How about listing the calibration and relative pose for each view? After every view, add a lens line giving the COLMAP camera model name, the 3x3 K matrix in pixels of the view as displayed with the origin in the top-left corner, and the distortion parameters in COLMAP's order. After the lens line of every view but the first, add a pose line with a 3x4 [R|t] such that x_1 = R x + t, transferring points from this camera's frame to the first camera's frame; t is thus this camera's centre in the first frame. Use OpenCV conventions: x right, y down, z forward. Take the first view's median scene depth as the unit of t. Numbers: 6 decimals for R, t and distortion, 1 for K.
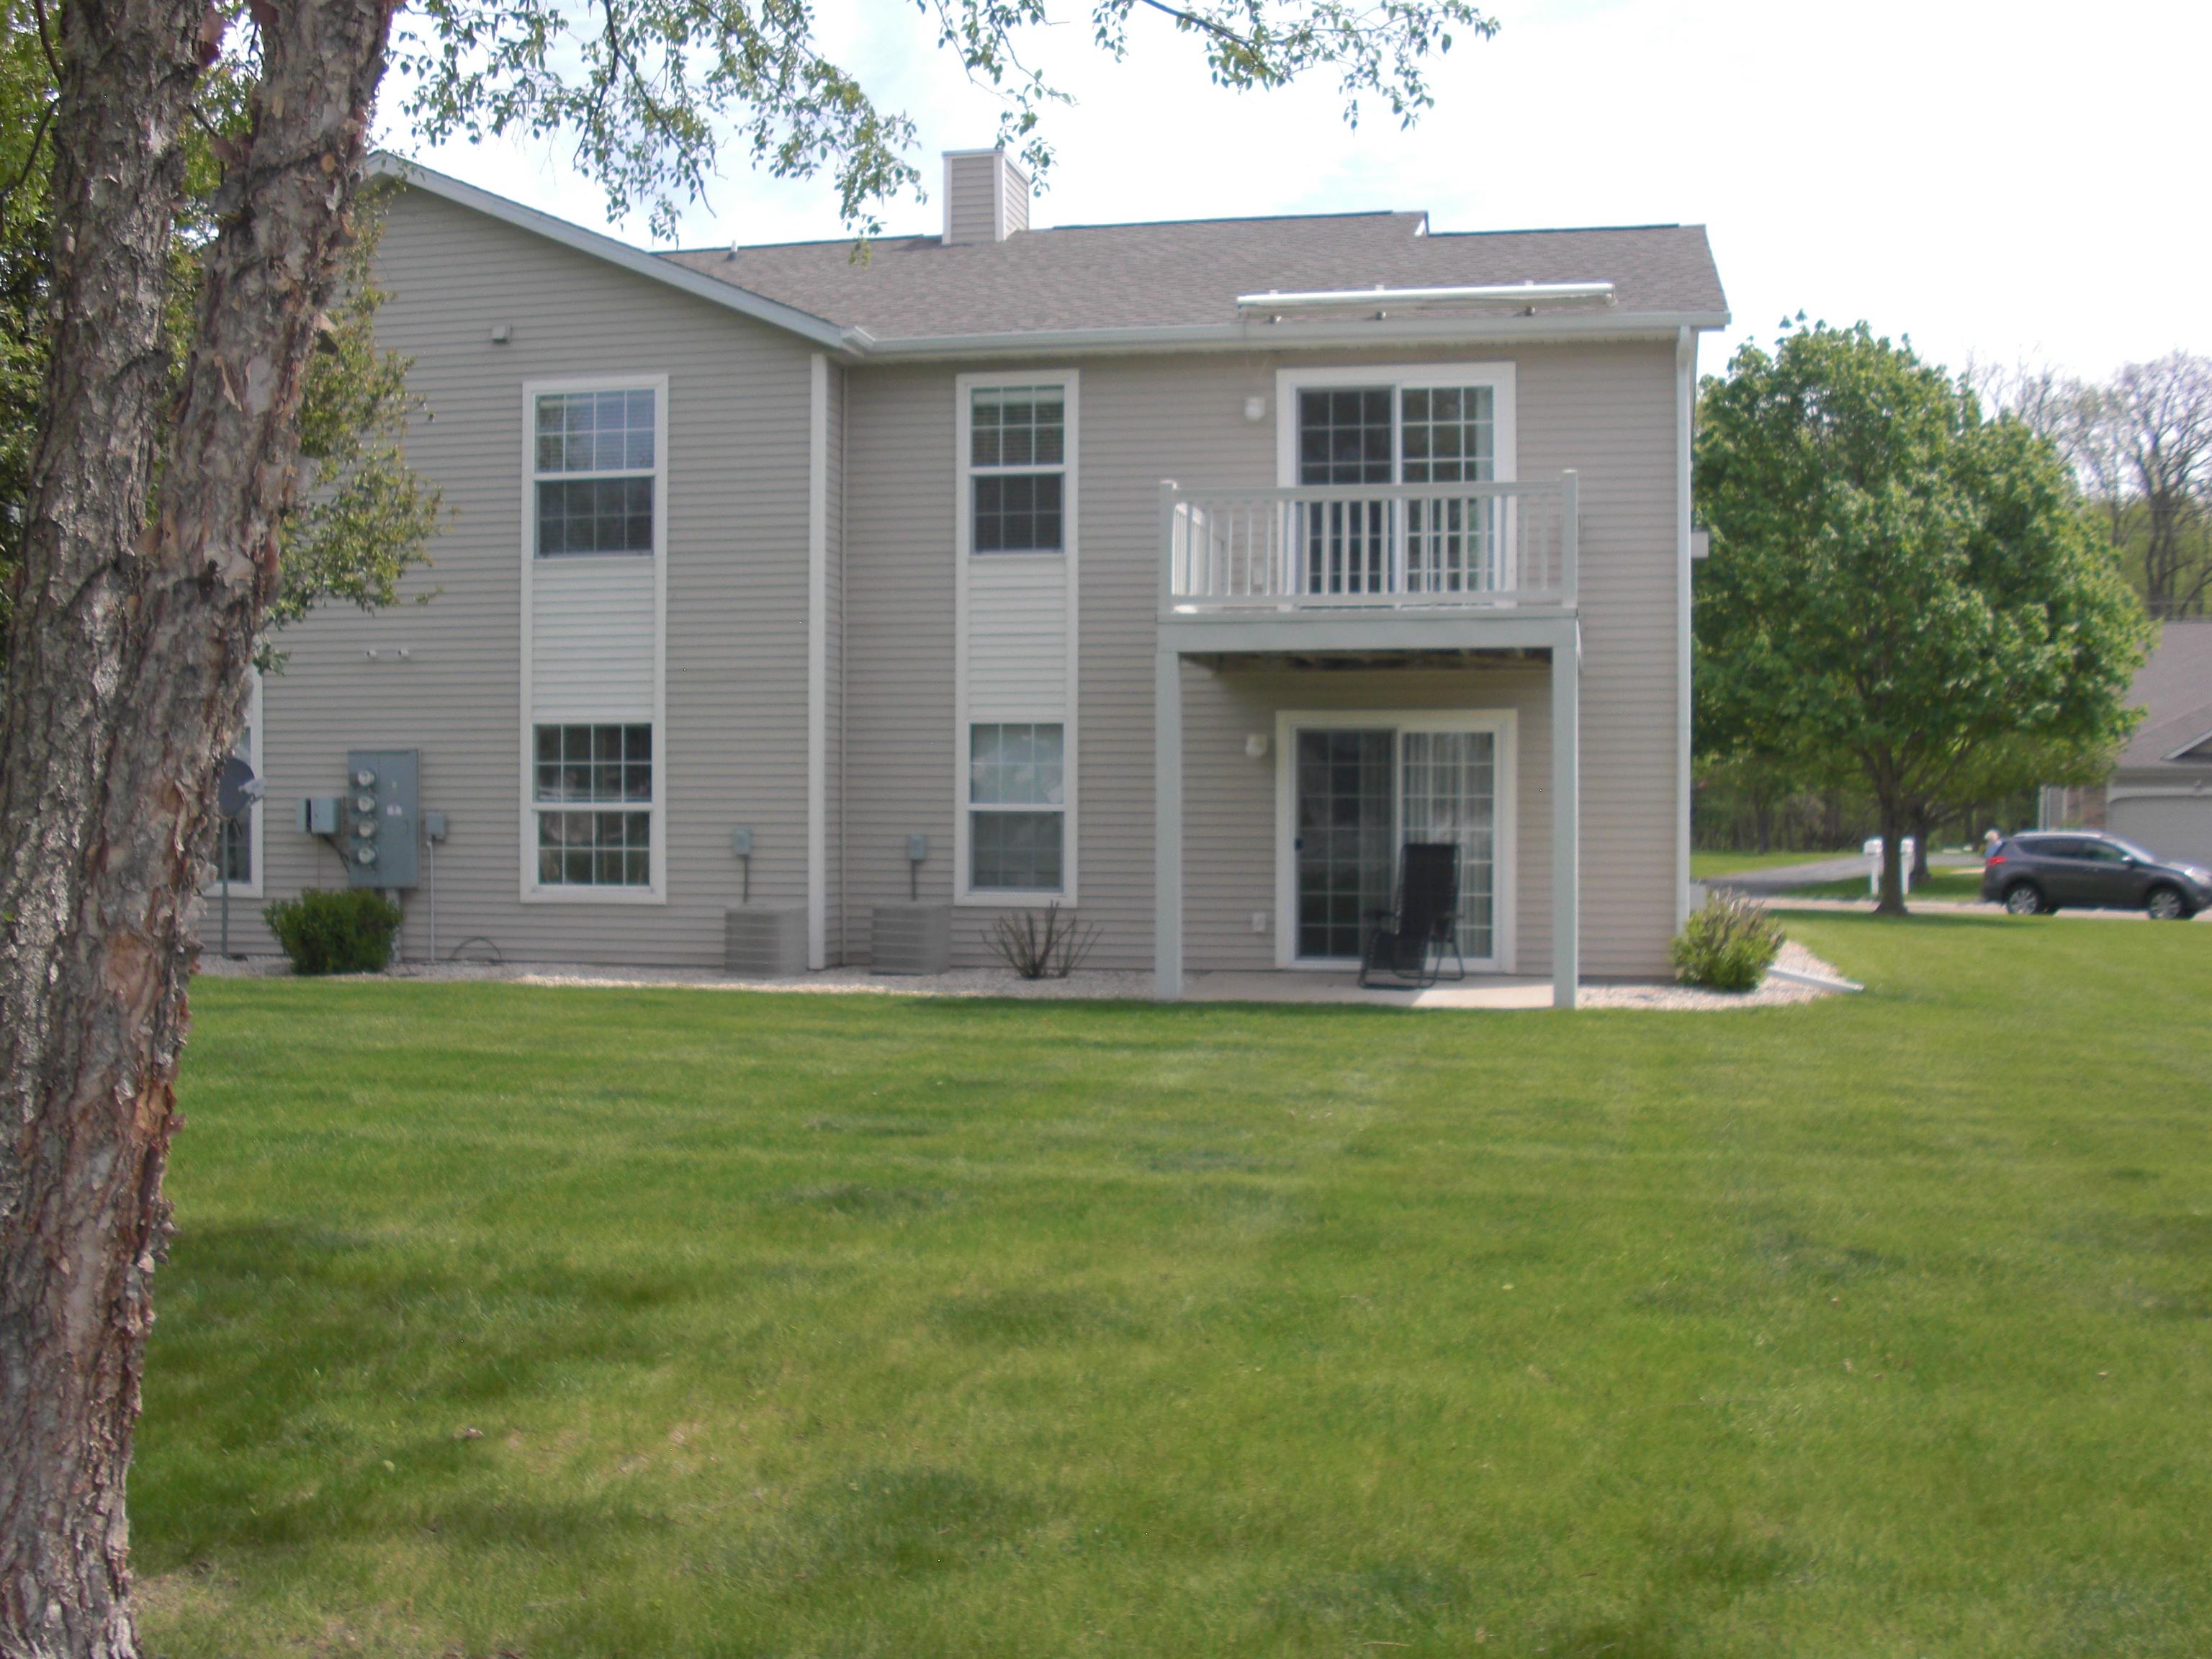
lens RADIAL K [[2329.1, 0, 1095.2], [0, 2329.1, 840.6], [0, 0, 1]] dist [-0.209560, 0.235698]
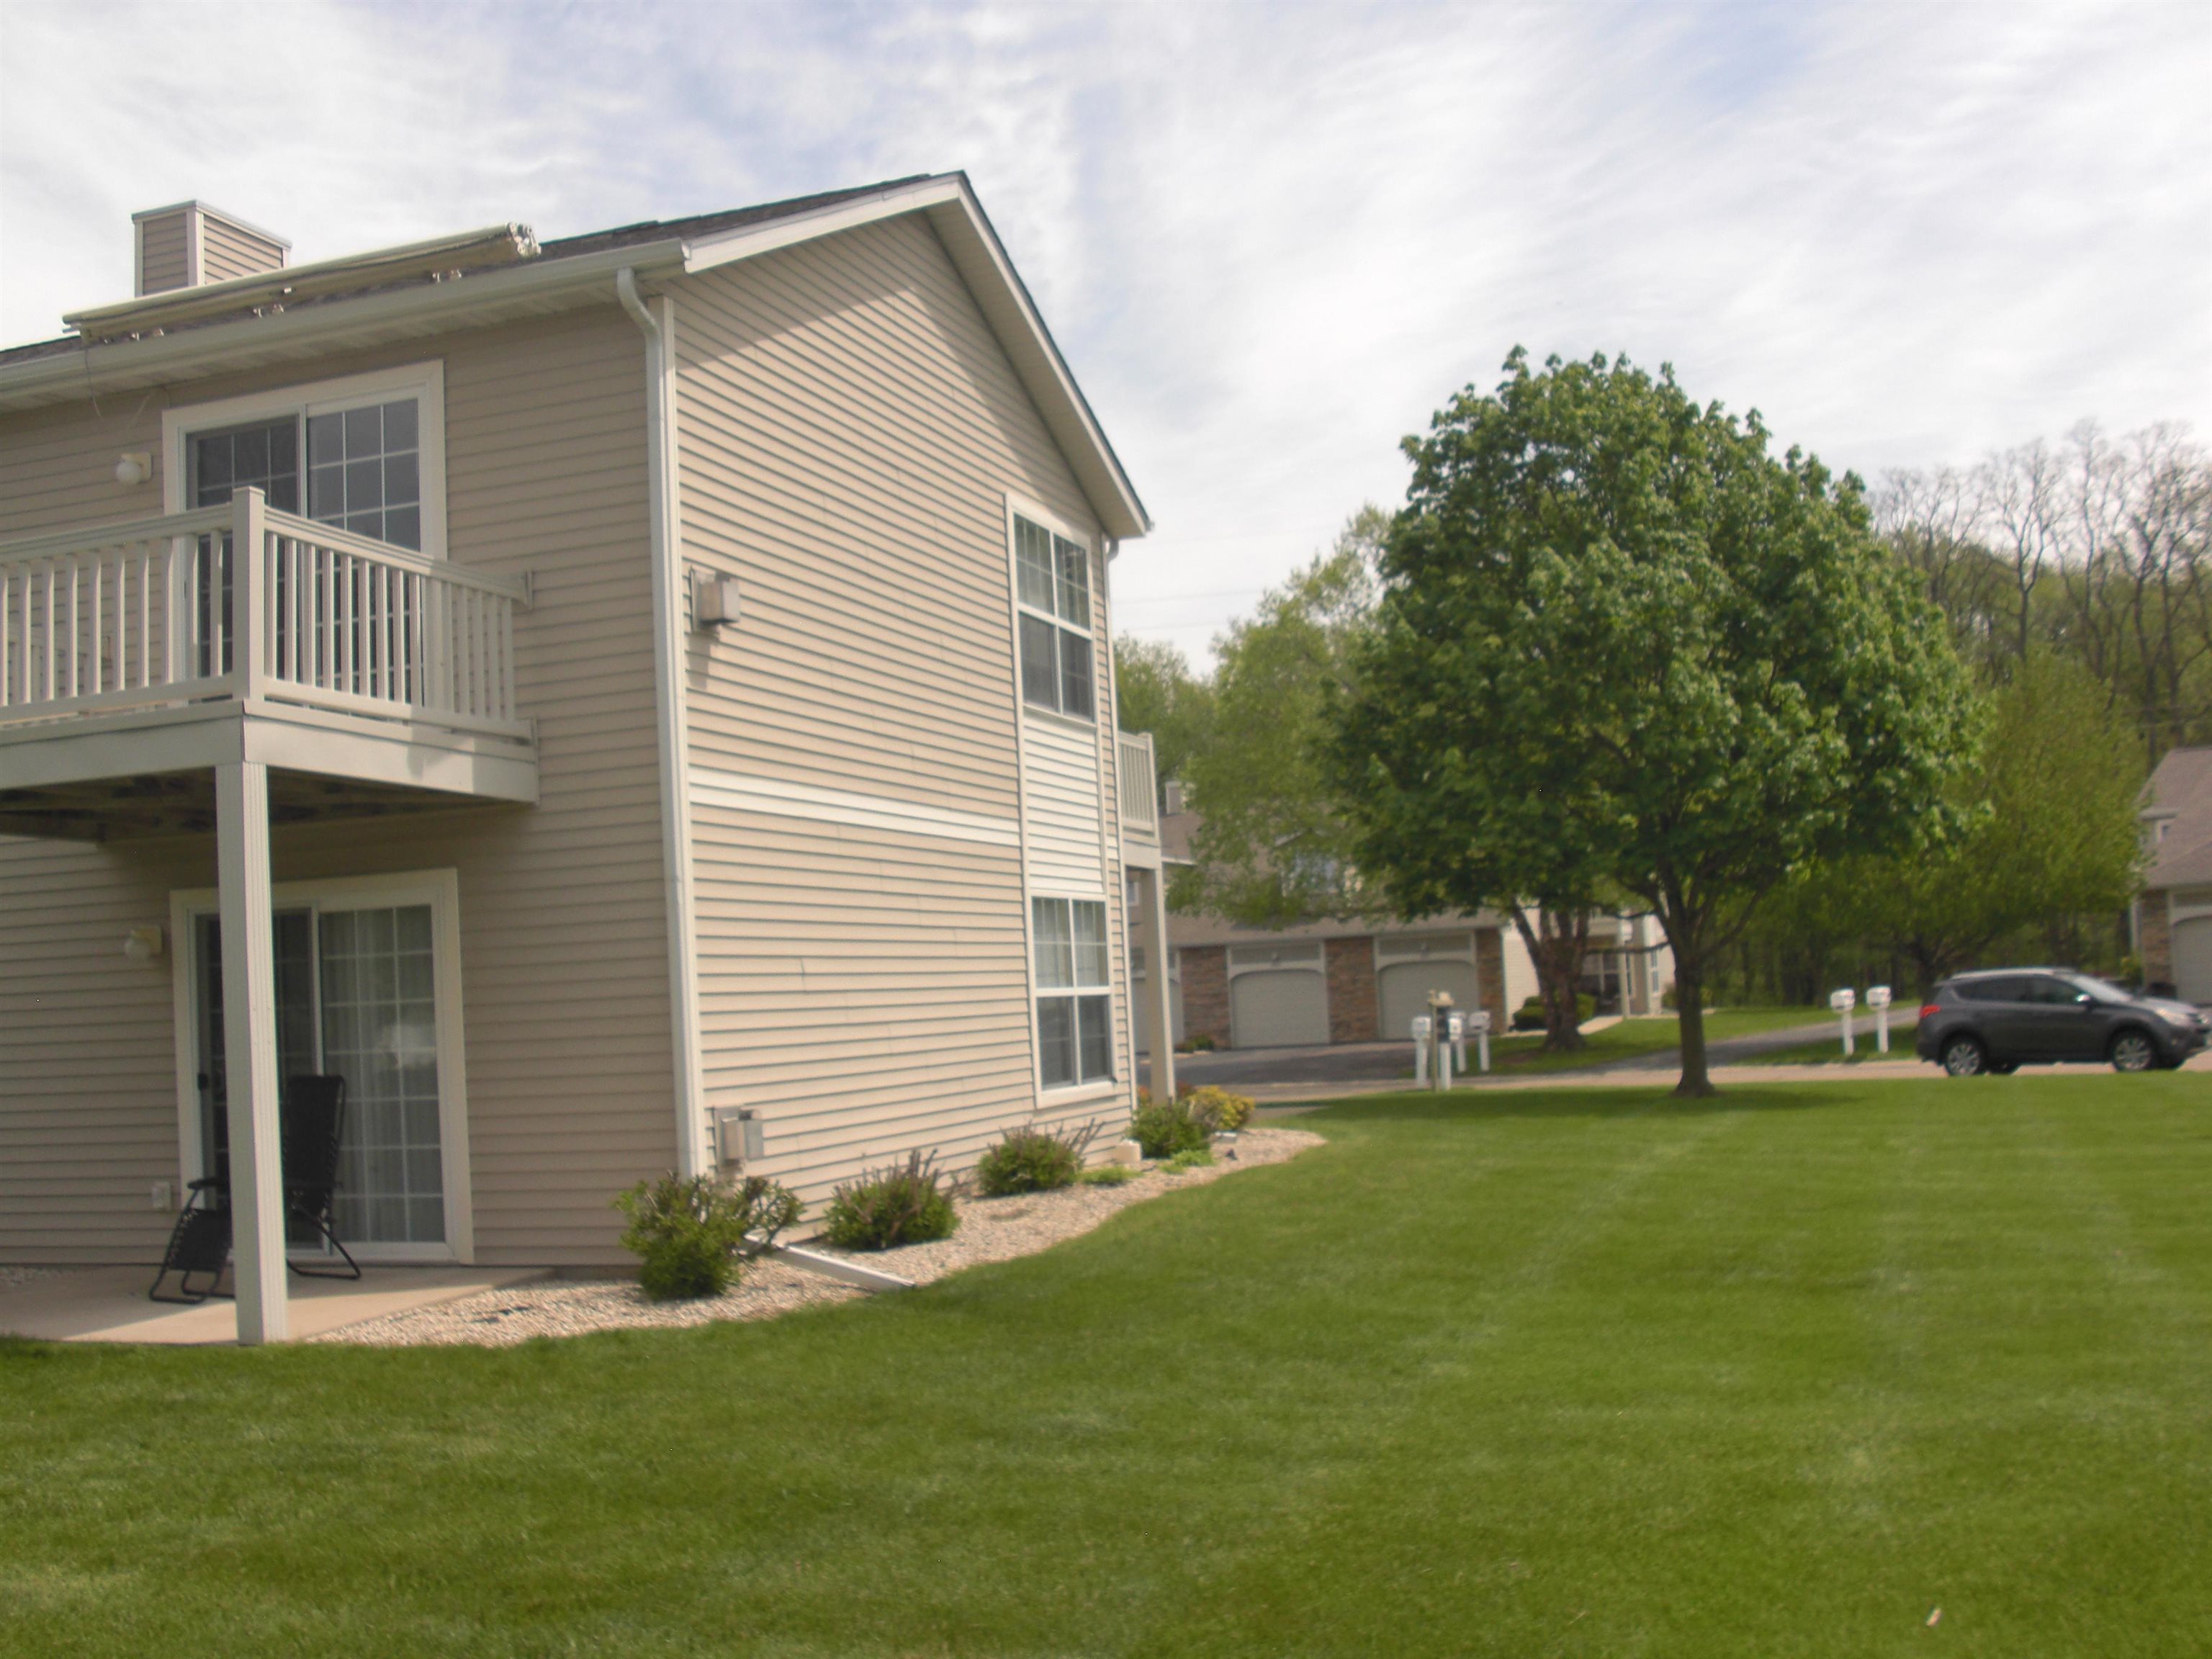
lens RADIAL K [[2329.1, 0, 1095.2], [0, 2329.1, 840.6], [0, 0, 1]] dist [-0.209560, 0.235698]
pose [[0.993001, -0.061995, -0.100522, 0.414753], [0.053647, 0.995044, -0.083726, 0.000947], [0.105215, 0.077747, 0.991406, 0.343583]]
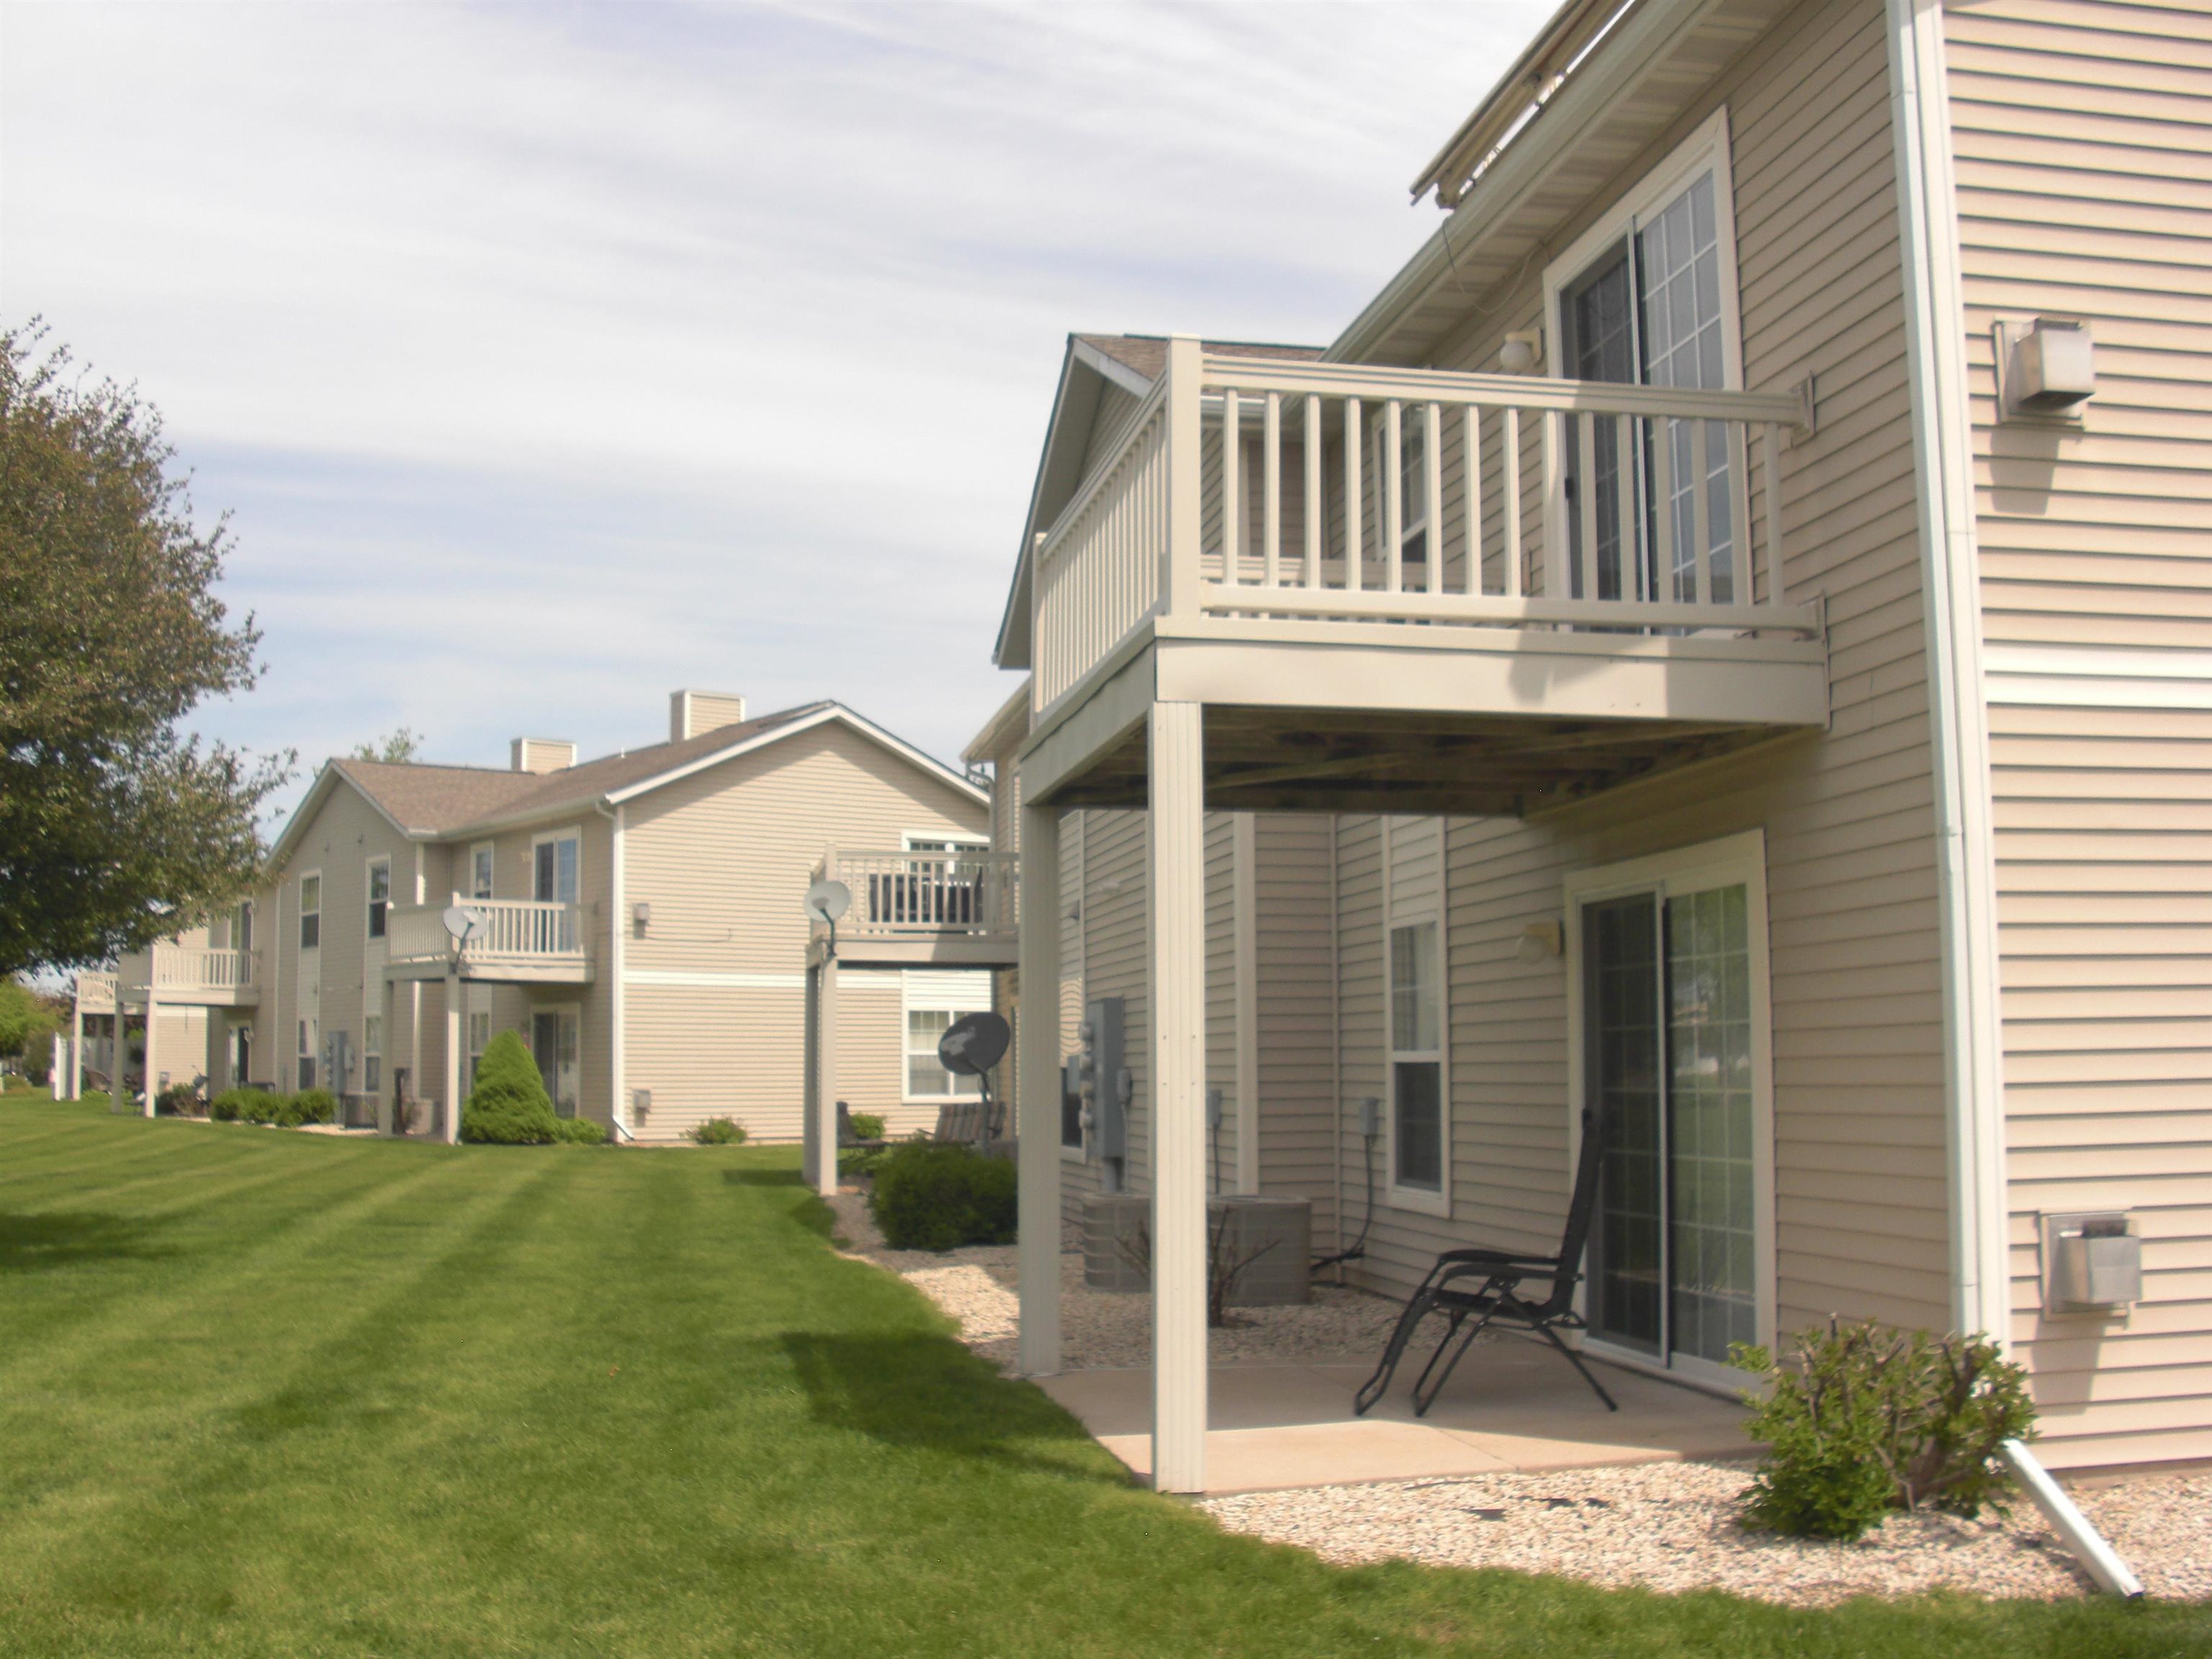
lens RADIAL K [[2326.4, 0, 1110.7], [0, 2326.4, 856.5], [0, 0, 1]] dist [-0.103505, -0.011574]
pose [[0.388538, -0.092074, -0.916821, 0.527580], [-0.003561, 0.994838, -0.101418, -0.004153], [0.921426, 0.042669, 0.386204, 0.672932]]
